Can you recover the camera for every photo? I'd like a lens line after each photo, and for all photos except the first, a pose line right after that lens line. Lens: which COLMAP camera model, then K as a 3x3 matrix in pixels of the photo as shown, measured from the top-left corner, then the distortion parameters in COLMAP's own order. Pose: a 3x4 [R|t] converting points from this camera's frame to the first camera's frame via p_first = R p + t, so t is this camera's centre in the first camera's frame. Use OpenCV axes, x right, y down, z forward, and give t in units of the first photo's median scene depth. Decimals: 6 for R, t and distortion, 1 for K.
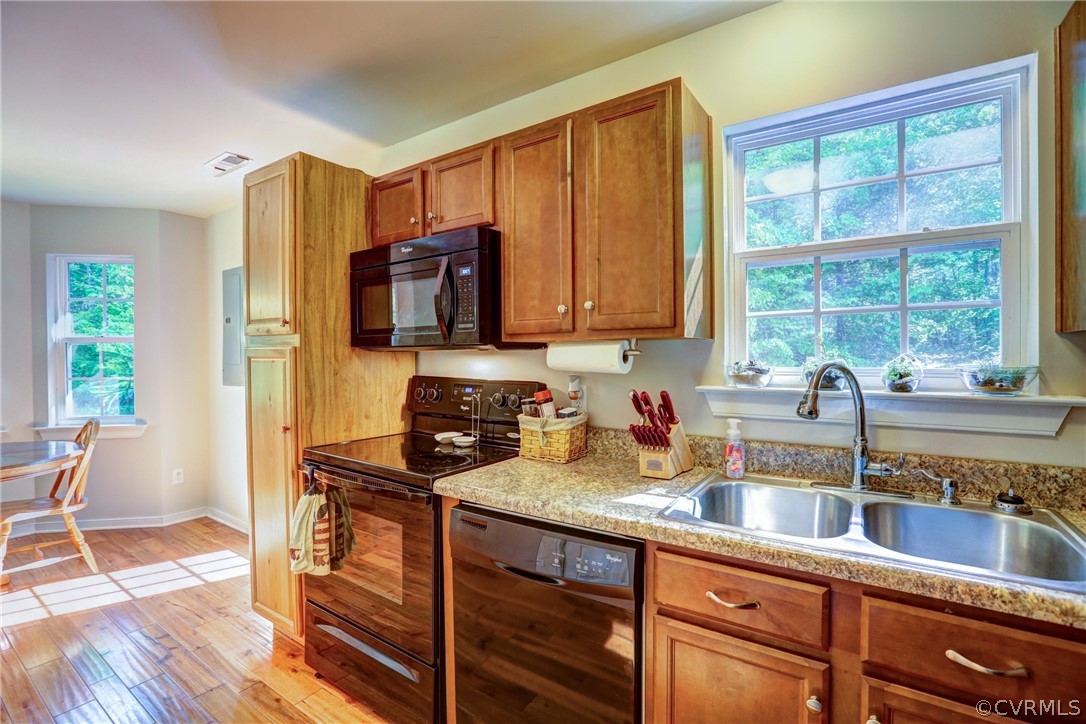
lens RADIAL K [[488.7, 0, 570.0], [0, 488.7, 361.6], [0, 0, 1]] dist [-0.034593, 0.003455]
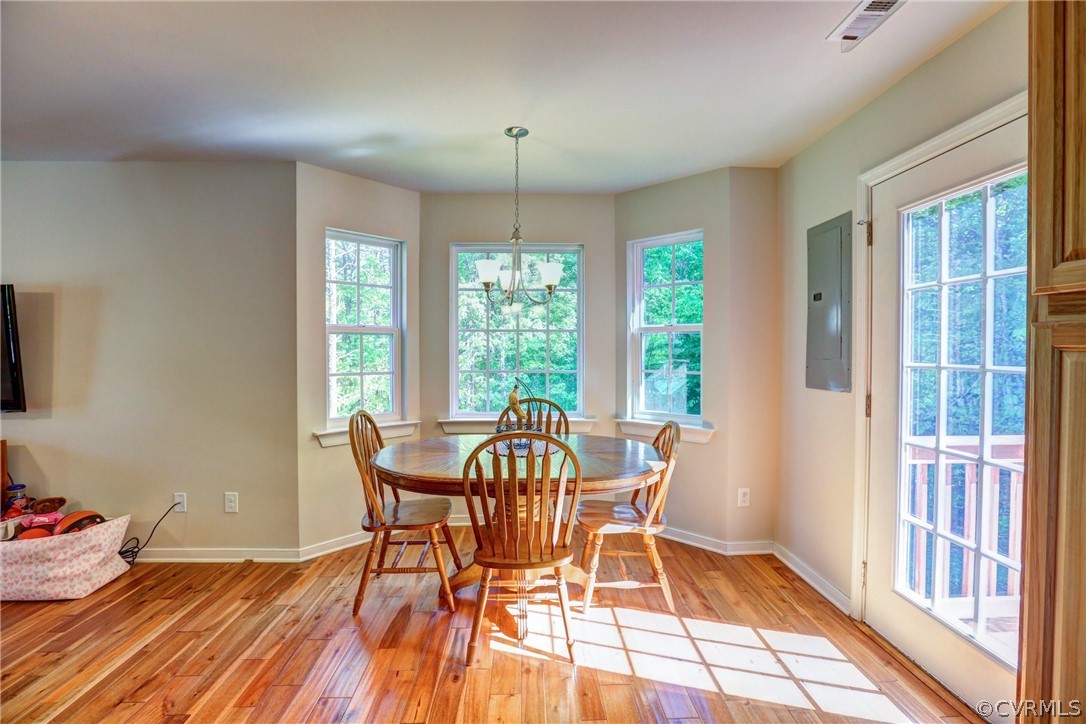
lens RADIAL K [[488.7, 0, 545.6], [0, 488.7, 359.4], [0, 0, 1]] dist [-0.034593, 0.003455]
pose [[0.566456, 0.015452, -0.823947, -0.391697], [-0.003682, 0.999862, 0.016220, -0.004359], [0.824084, -0.006154, 0.566435, 0.301796]]
